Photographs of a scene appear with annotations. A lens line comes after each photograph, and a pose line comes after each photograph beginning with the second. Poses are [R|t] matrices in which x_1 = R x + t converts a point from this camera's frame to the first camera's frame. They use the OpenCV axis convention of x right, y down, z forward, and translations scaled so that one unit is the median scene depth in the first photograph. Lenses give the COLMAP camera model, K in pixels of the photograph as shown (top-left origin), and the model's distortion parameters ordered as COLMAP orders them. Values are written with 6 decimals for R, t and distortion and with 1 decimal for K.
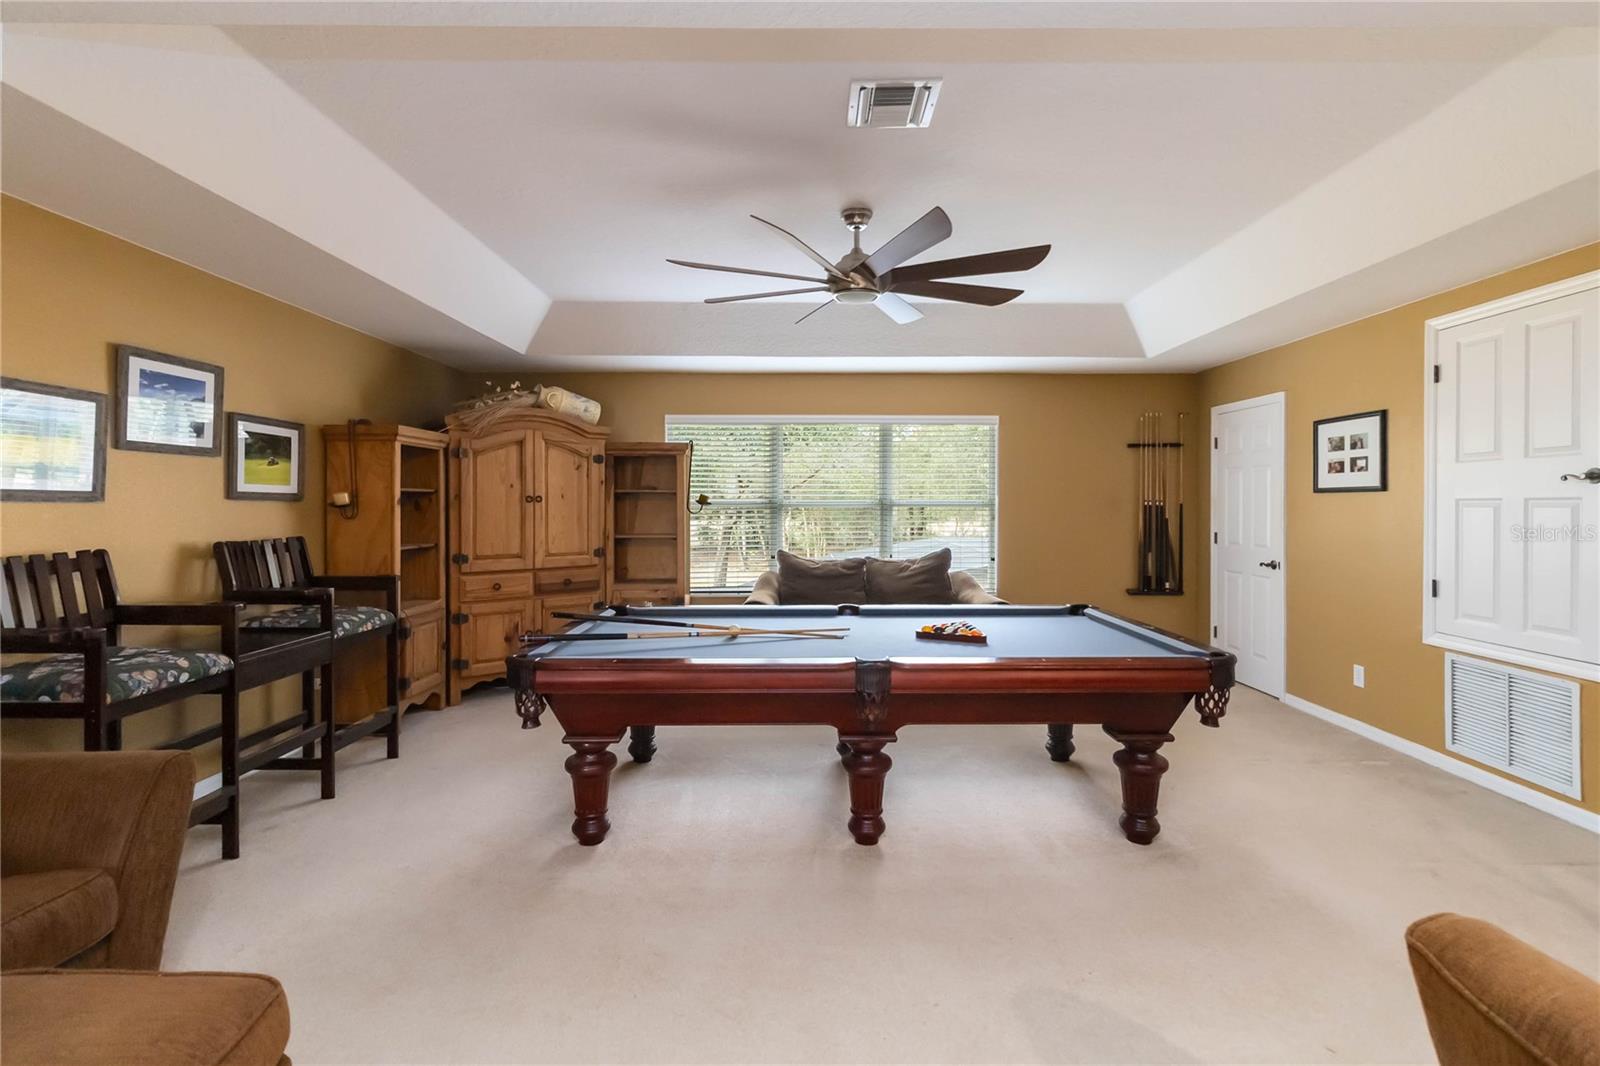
lens RADIAL K [[739.2, 0, 799.8], [0, 739.2, 509.2], [0, 0, 1]] dist [0.000283, 0.000006]
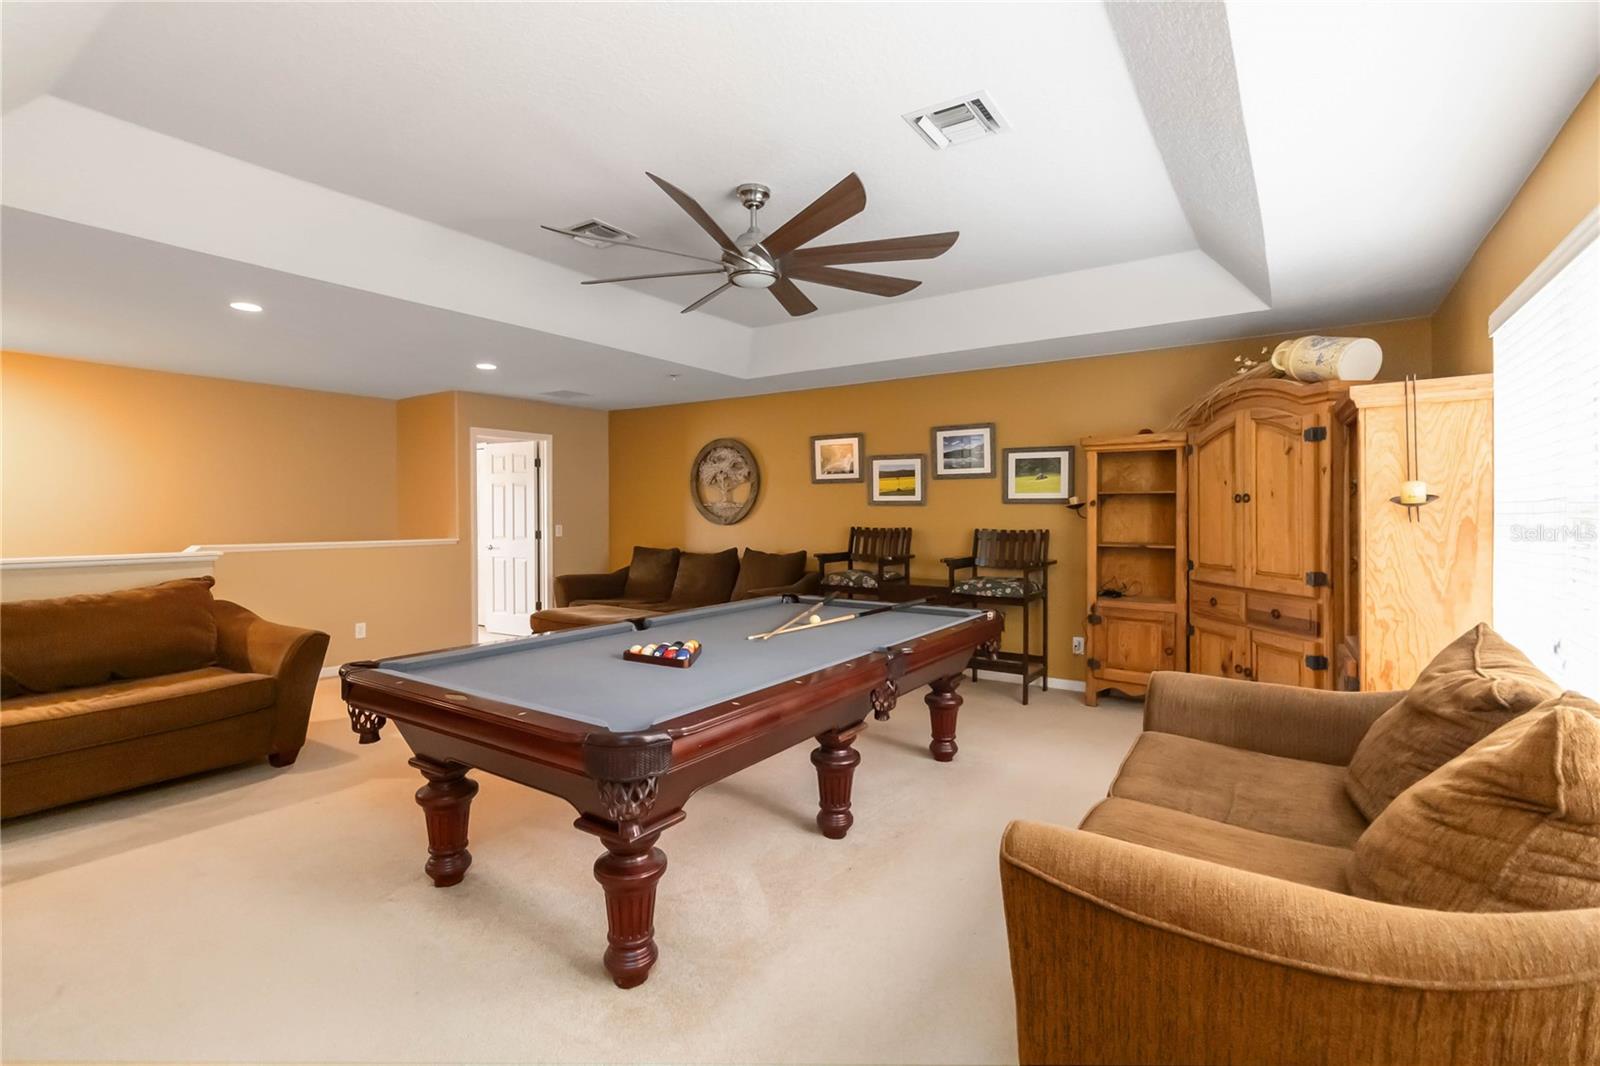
lens RADIAL K [[739.2, 0, 799.8], [0, 739.2, 509.2], [0, 0, 1]] dist [0.000283, 0.000006]
pose [[-0.568509, -0.000192, -0.822677, 0.696172], [-0.003974, 0.999989, 0.002513, -0.002872], [0.822667, 0.004698, -0.568504, 1.354699]]
